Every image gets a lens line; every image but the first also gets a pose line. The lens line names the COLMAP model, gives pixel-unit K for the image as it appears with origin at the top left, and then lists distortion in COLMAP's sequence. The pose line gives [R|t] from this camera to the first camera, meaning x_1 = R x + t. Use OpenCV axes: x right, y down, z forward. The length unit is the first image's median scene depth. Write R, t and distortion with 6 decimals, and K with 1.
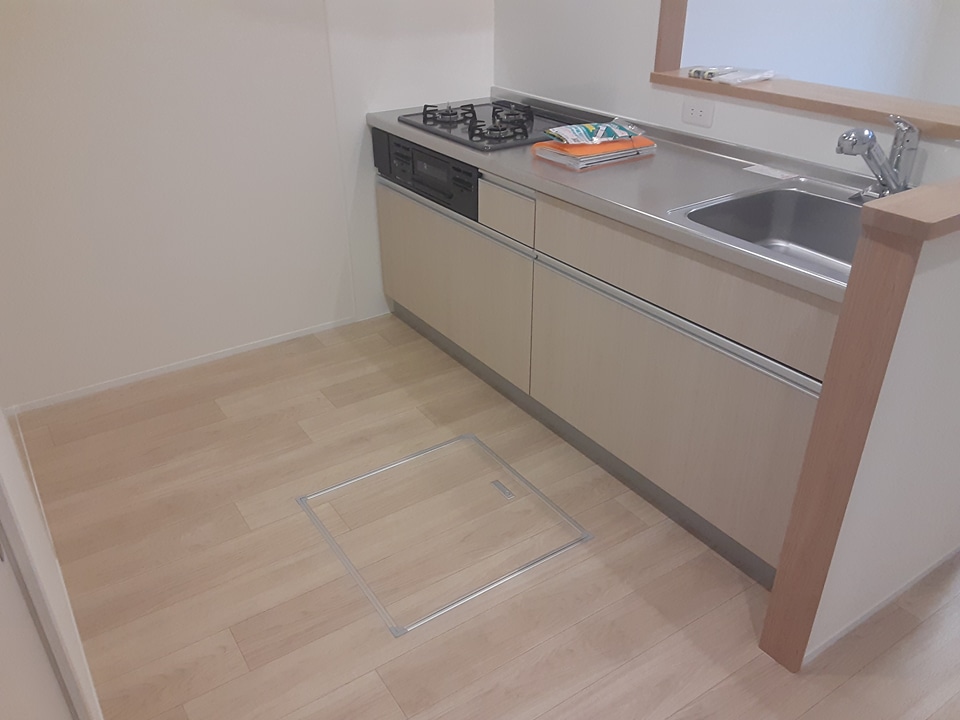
lens RADIAL K [[768.3, 0, 471.7], [0, 768.3, 365.5], [0, 0, 1]] dist [0.101104, -0.147282]
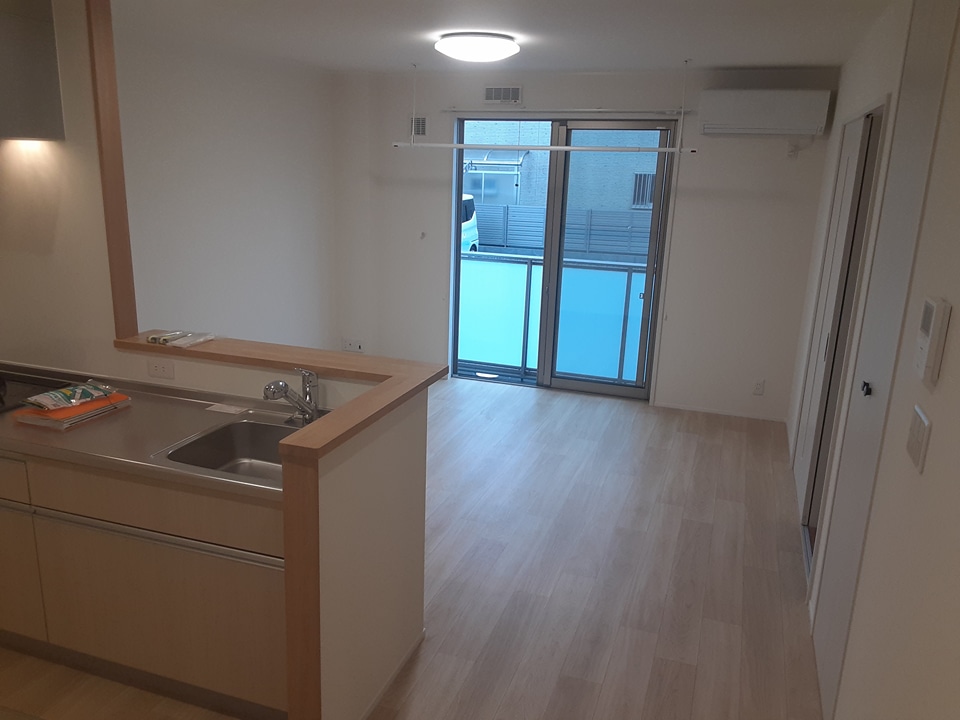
lens RADIAL K [[768.3, 0, 475.4], [0, 768.3, 369.6], [0, 0, 1]] dist [0.101104, -0.147282]
pose [[0.795570, -0.122461, 0.593356, -0.051896], [0.259157, 0.954025, -0.150579, -0.003528], [-0.547637, 0.273569, 0.790730, -0.276341]]
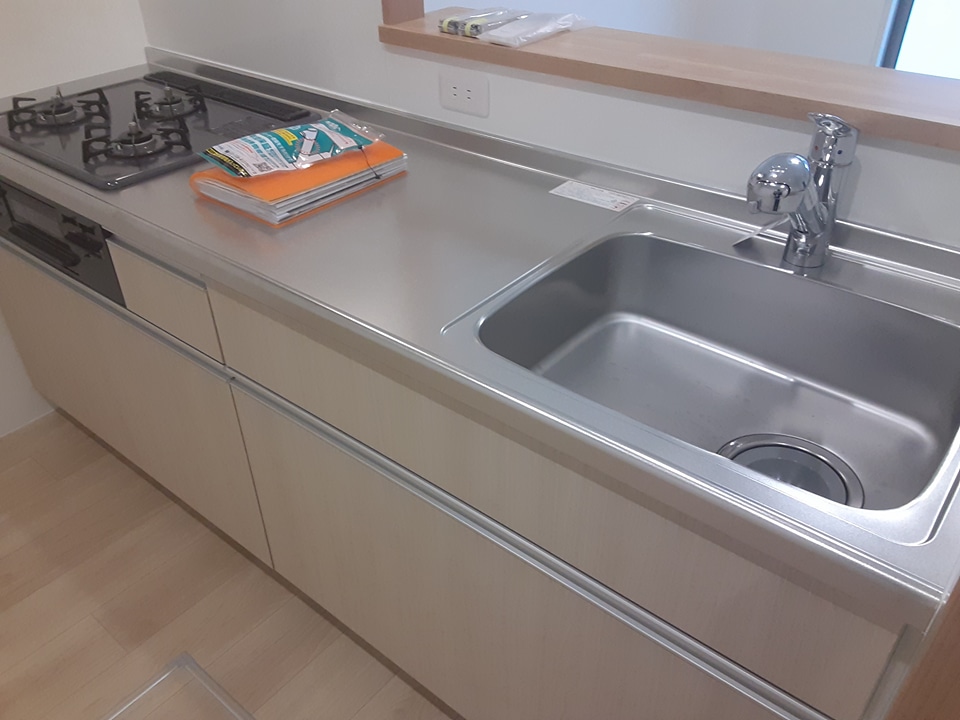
lens RADIAL K [[768.3, 0, 471.7], [0, 768.3, 366.8], [0, 0, 1]] dist [0.101104, -0.147282]
pose [[0.957054, -0.171985, 0.233386, 0.121517], [0.148498, 0.982220, 0.114861, -0.189346], [-0.248991, -0.075271, 0.965576, 0.410186]]
